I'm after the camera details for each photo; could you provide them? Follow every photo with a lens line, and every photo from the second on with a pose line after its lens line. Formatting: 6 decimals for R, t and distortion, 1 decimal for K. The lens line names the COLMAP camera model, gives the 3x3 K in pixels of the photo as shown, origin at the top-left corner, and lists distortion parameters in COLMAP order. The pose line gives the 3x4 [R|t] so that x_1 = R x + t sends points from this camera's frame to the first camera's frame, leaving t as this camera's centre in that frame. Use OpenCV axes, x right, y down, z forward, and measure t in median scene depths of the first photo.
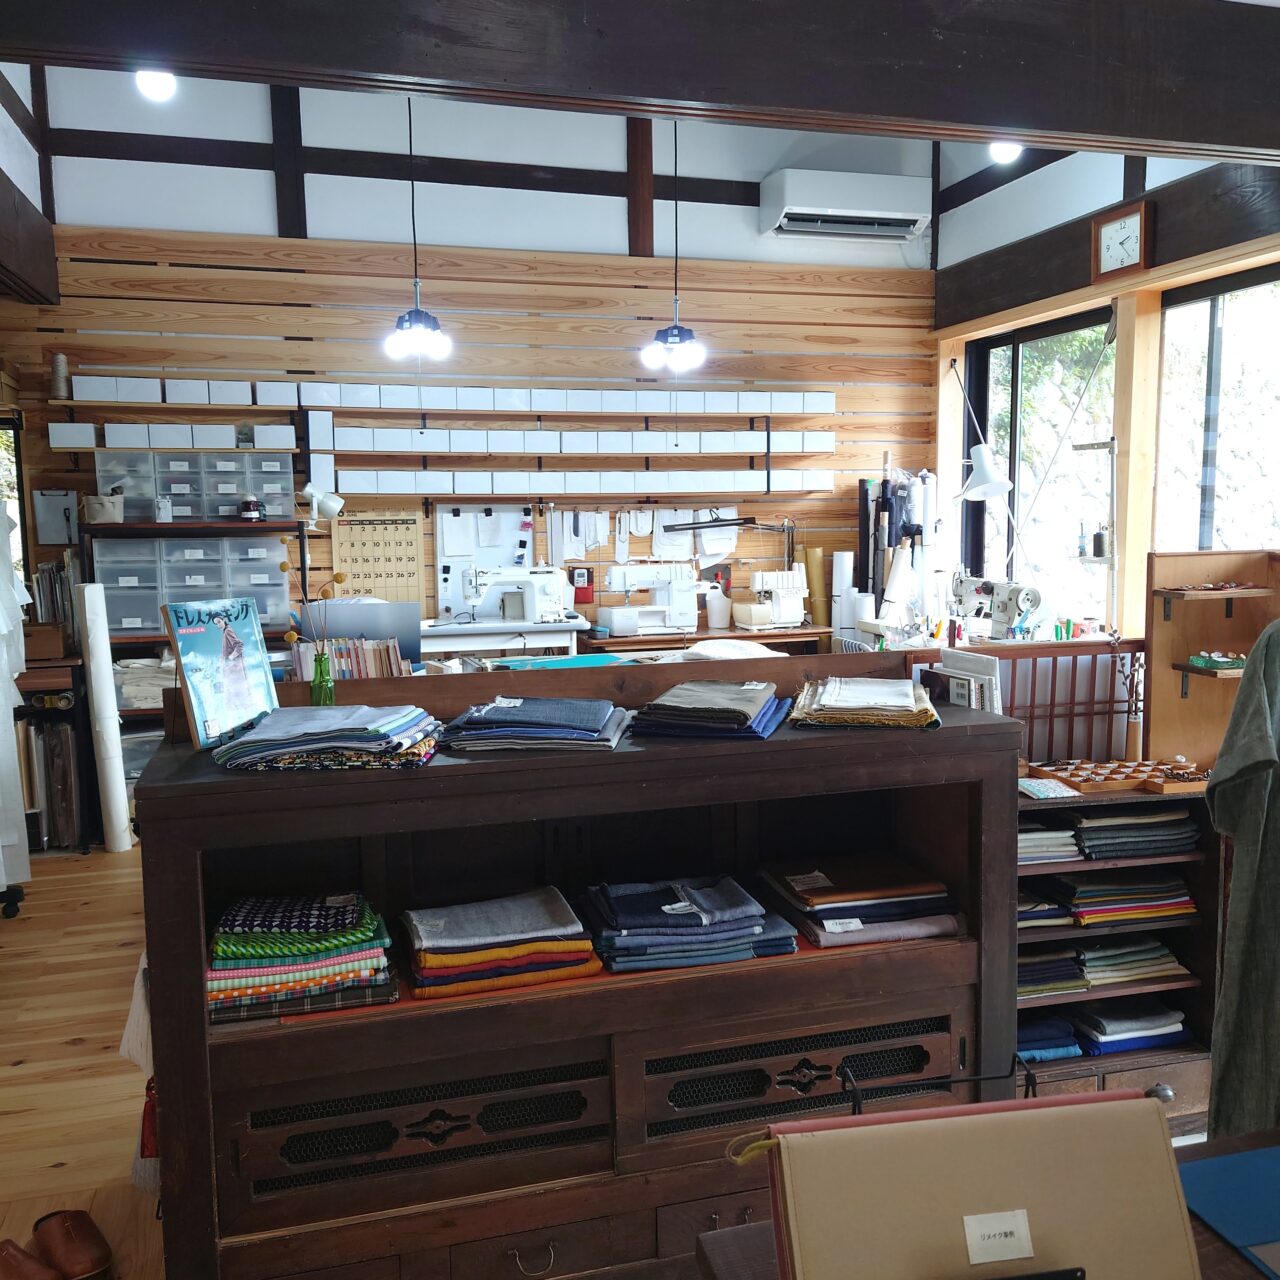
lens RADIAL K [[1169.6, 0, 640.0], [0, 1169.6, 640.0], [0, 0, 1]] dist [0.069273, -0.059287]
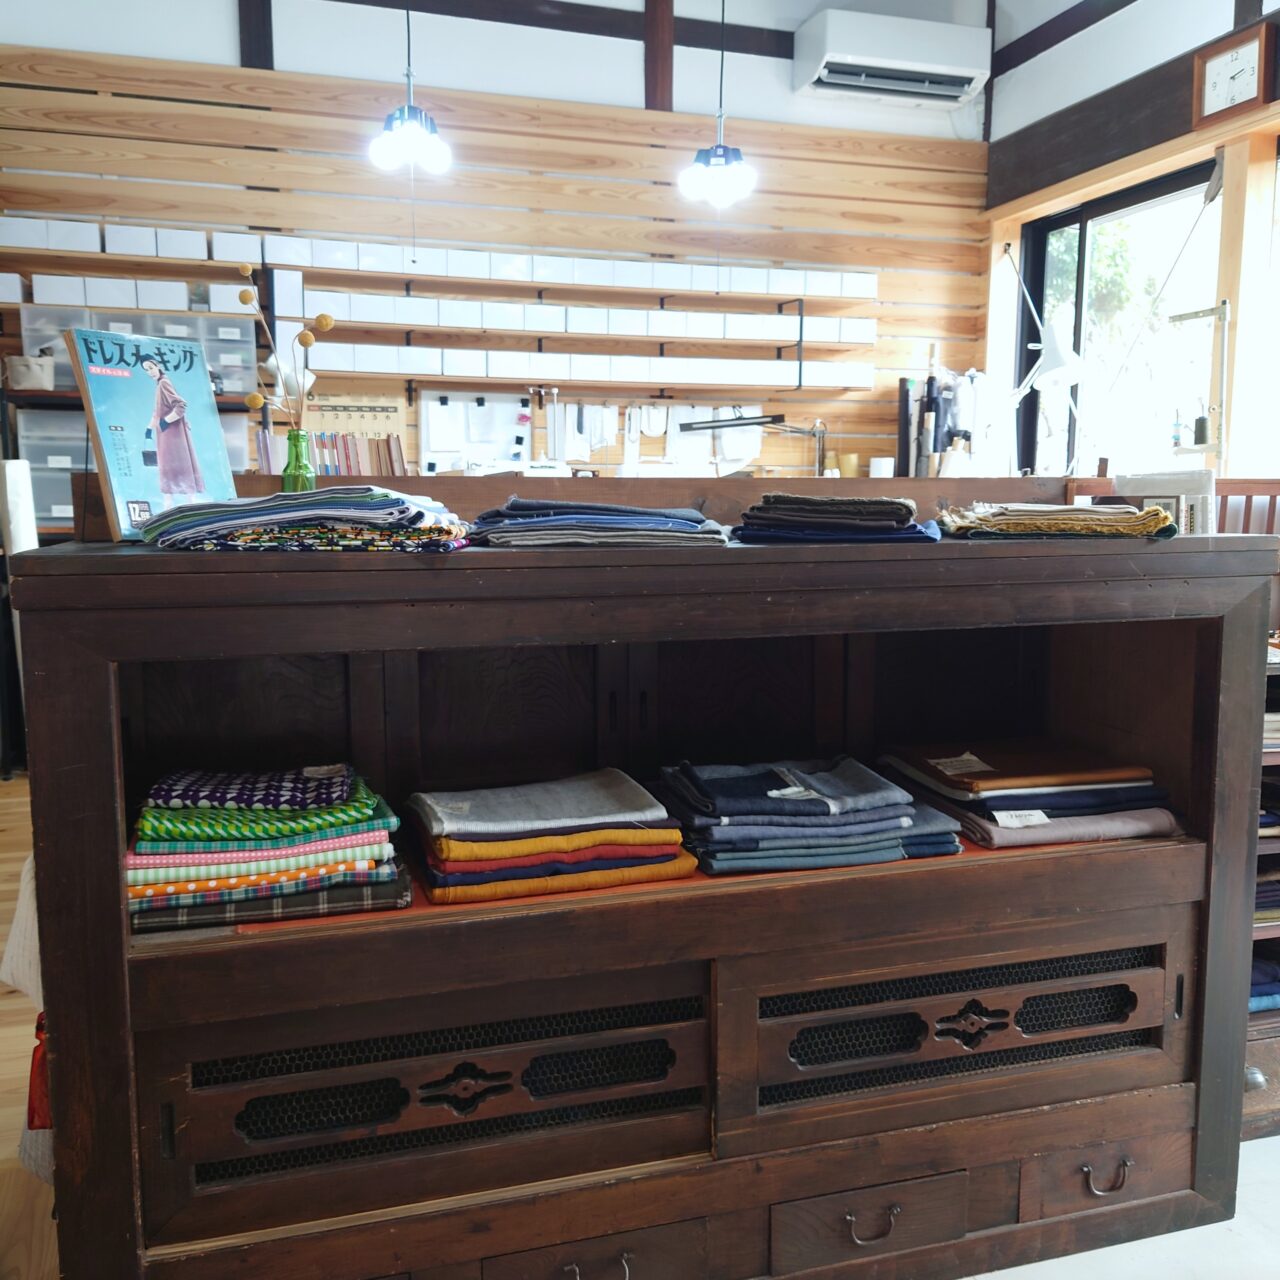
lens RADIAL K [[1181.1, 0, 625.4], [0, 1181.1, 636.1], [0, 0, 1]] dist [0.067955, -0.072566]
pose [[0.999770, 0.011970, 0.017813, -0.084164], [-0.012188, 0.999852, 0.012145, 0.124984], [-0.017665, -0.012359, 0.999768, 0.276923]]
